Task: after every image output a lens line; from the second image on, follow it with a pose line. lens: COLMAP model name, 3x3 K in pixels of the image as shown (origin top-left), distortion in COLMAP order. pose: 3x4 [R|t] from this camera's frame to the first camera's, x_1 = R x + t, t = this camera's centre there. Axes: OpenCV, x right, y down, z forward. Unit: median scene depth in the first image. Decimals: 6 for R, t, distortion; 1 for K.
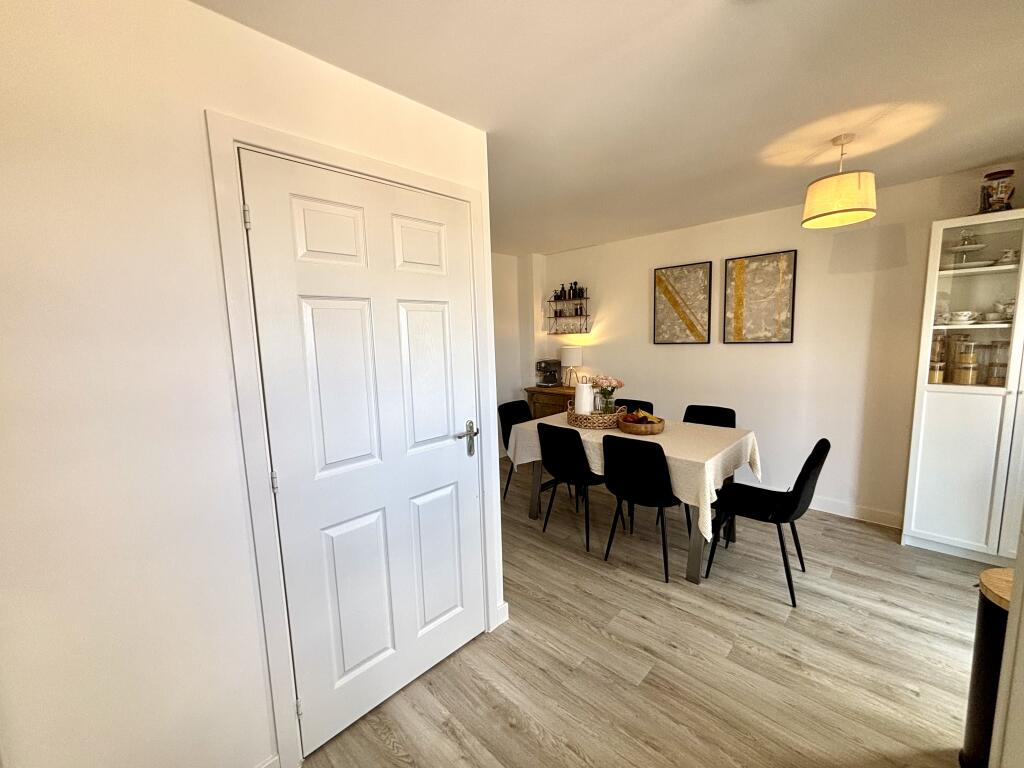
lens RADIAL K [[413.2, 0, 508.6], [0, 413.2, 380.8], [0, 0, 1]] dist [0.000916, -0.000792]
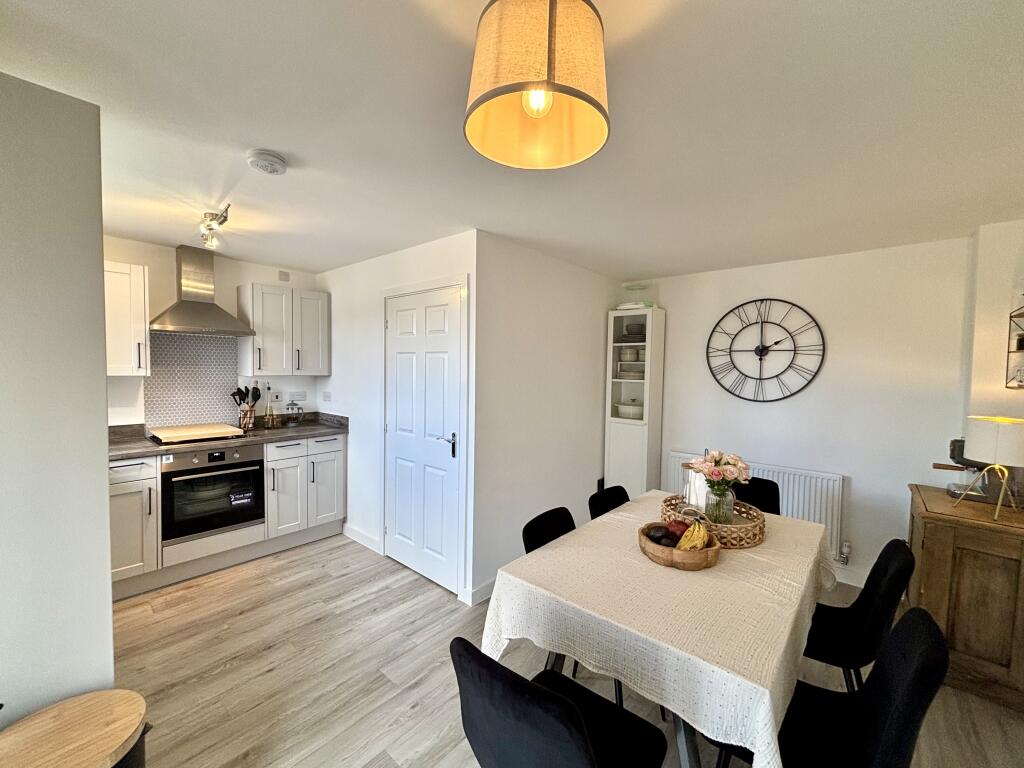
lens RADIAL K [[413.2, 0, 512.0], [0, 413.2, 383.1], [0, 0, 1]] dist [0.000916, -0.000792]
pose [[0.062044, 0.068403, -0.995727, 1.474830], [-0.133546, 0.989247, 0.059636, -0.202930], [0.989099, 0.129275, 0.070512, 1.193436]]
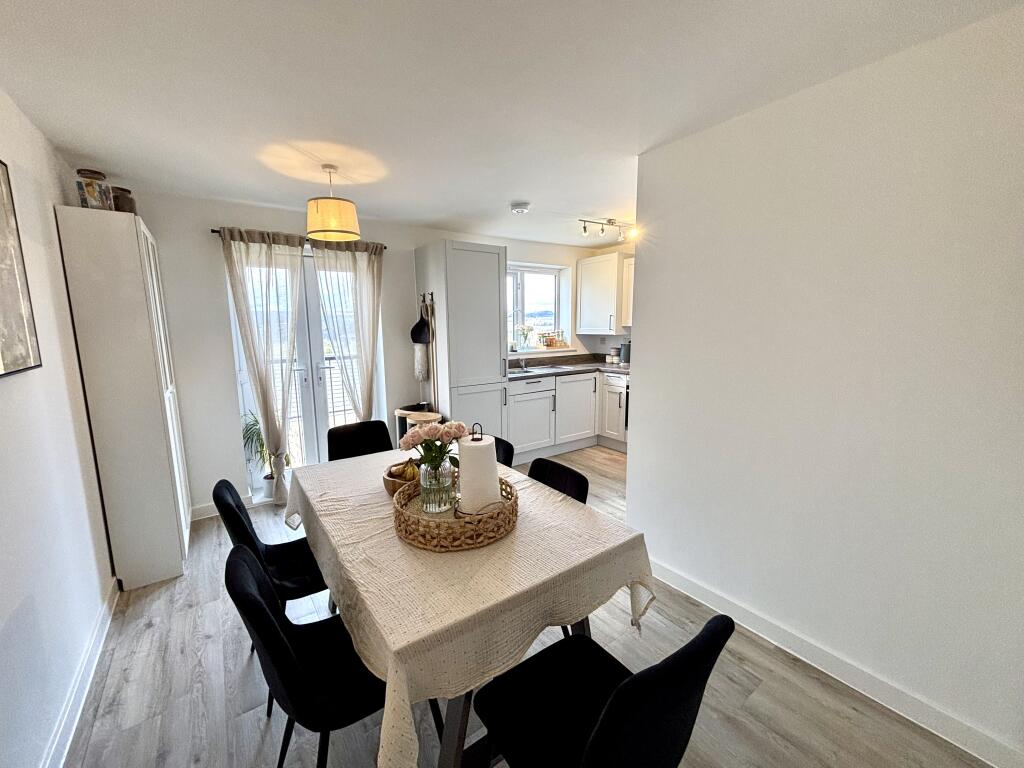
lens RADIAL K [[413.2, 0, 504.7], [0, 413.2, 387.7], [0, 0, 1]] dist [0.000916, -0.000792]
pose [[-0.981727, 0.013602, 0.189807, 0.119958], [0.063752, 0.963311, 0.260706, -0.303321], [-0.179297, 0.268043, -0.946576, 2.618639]]
